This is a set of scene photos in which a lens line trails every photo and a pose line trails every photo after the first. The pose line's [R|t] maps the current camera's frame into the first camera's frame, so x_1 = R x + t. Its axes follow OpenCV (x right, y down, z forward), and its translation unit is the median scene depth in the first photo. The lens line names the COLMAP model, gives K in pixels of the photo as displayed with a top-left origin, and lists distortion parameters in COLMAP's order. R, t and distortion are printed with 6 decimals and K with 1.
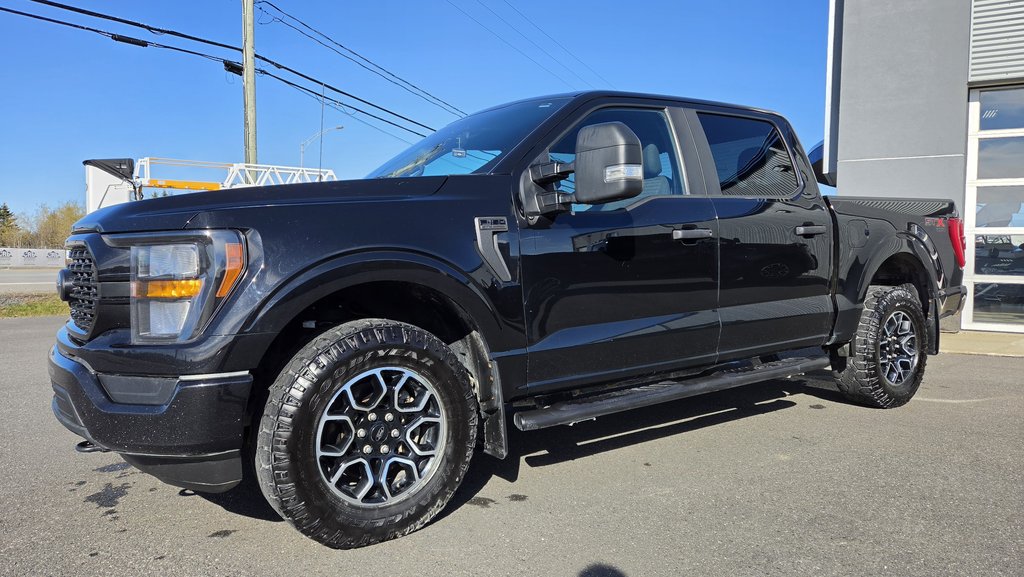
lens RADIAL K [[689.7, 0, 507.7], [0, 689.7, 296.3], [0, 0, 1]] dist [0.080252, -0.044729]
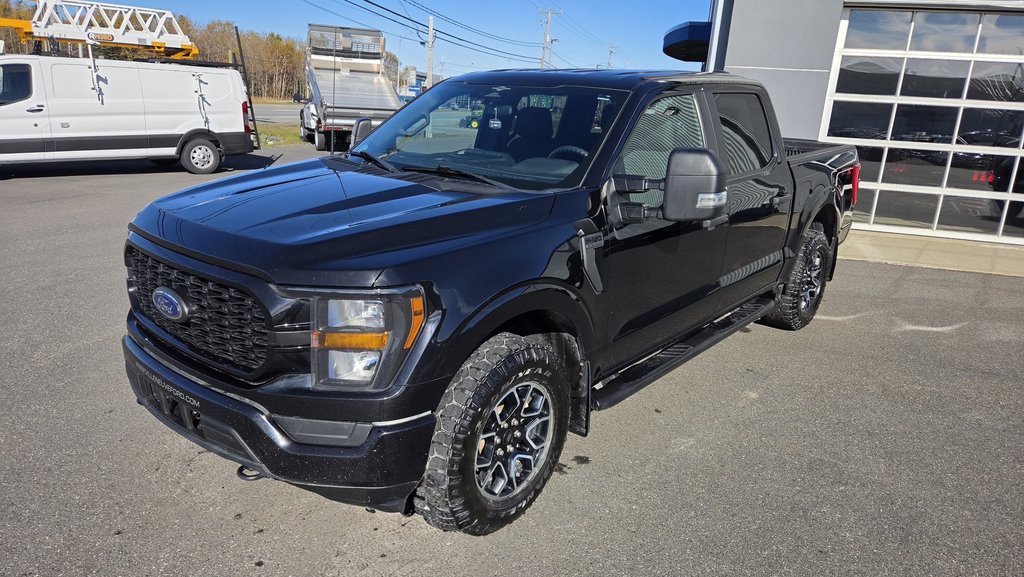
lens RADIAL K [[689.7, 0, 507.7], [0, 689.7, 296.3], [0, 0, 1]] dist [0.080252, -0.044729]
pose [[0.966572, -0.024958, 0.255176, -0.454911], [-0.035050, 0.973046, 0.227933, -0.277484], [-0.253986, -0.229257, 0.939645, -0.013234]]
